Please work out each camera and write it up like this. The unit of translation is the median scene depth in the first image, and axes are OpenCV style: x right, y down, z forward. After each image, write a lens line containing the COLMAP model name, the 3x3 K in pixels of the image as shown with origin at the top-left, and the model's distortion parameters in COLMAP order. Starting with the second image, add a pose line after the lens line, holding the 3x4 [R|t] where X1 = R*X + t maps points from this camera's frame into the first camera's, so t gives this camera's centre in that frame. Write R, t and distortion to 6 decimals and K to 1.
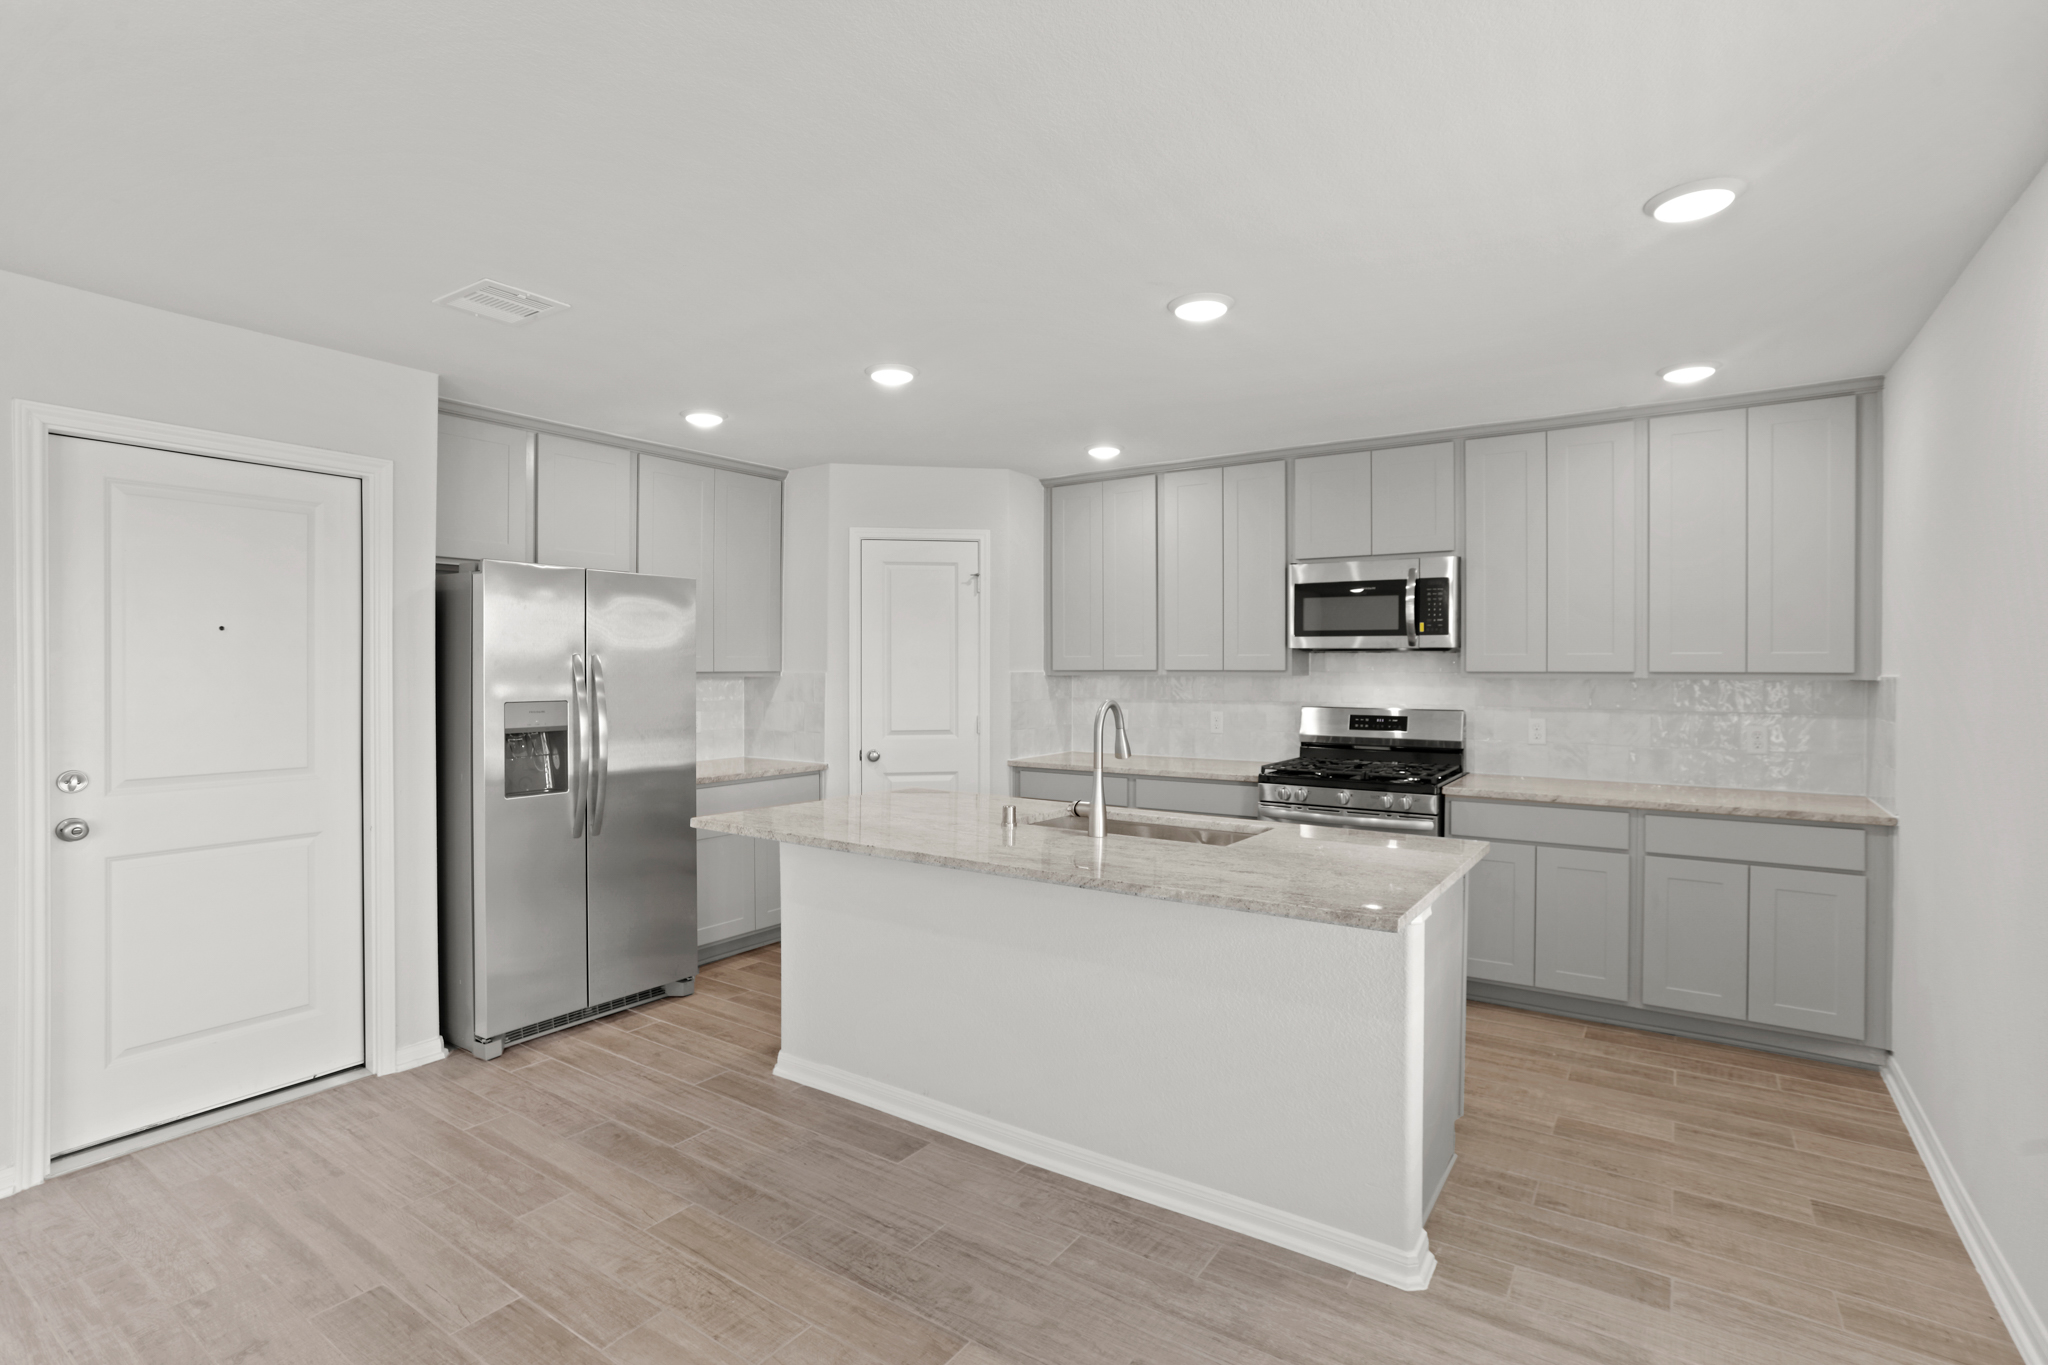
lens RADIAL K [[984.7, 0, 1024.0], [0, 984.7, 682.5], [0, 0, 1]] dist [-0.054397, 0.032317]
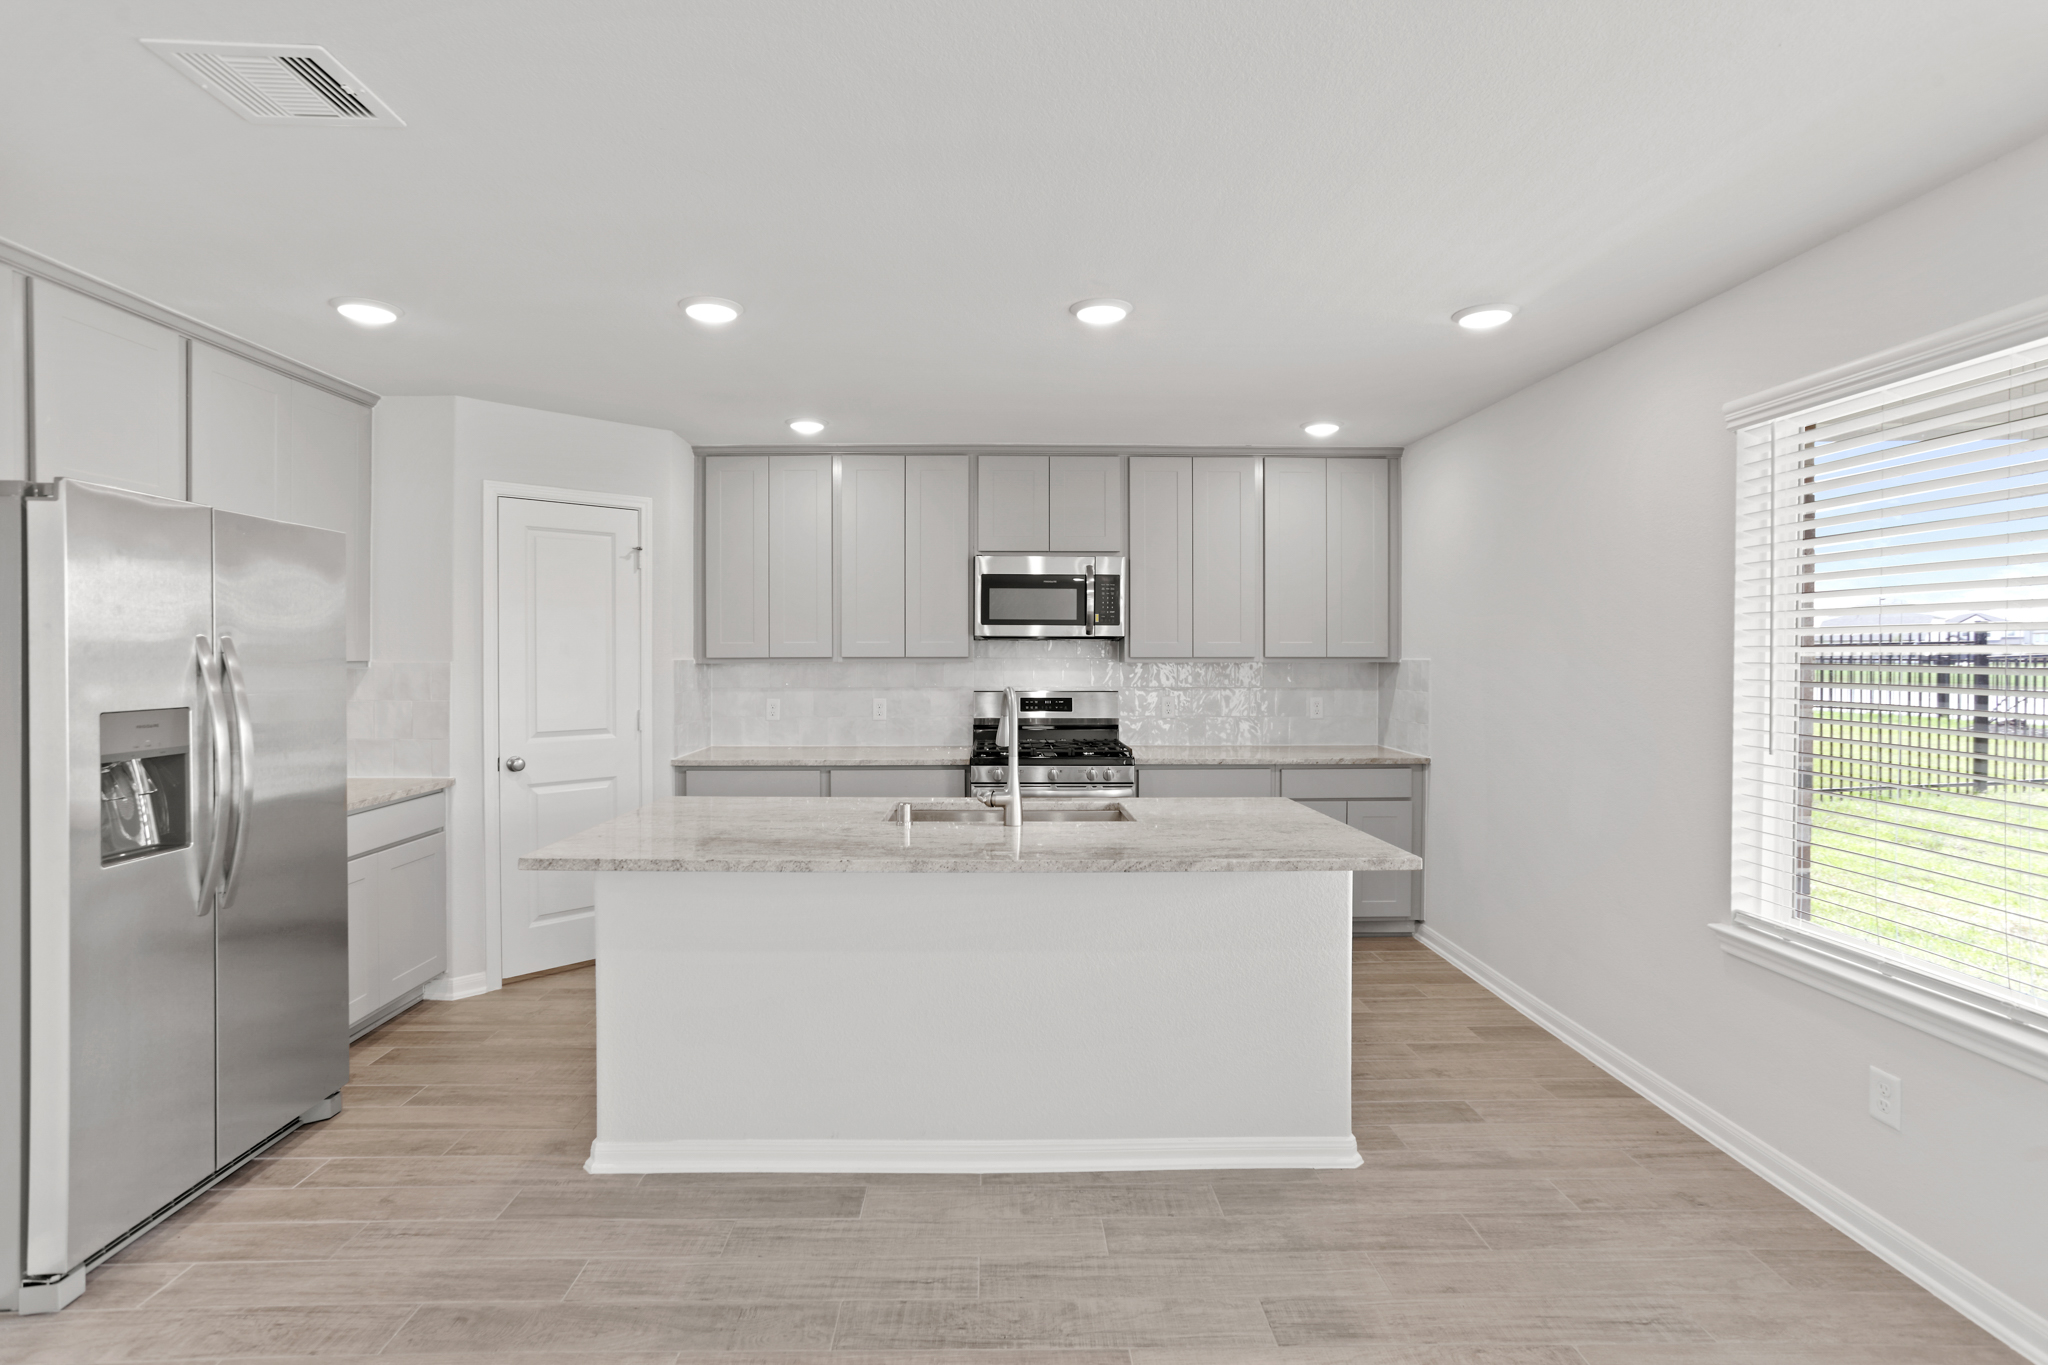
lens RADIAL K [[981.9, 0, 1022.8], [0, 981.9, 669.0], [0, 0, 1]] dist [-0.051116, 0.032531]
pose [[0.815482, -0.011249, 0.578673, -0.374172], [0.010987, 0.999932, 0.003954, -0.003703], [-0.578678, 0.003134, 0.815550, 0.145046]]
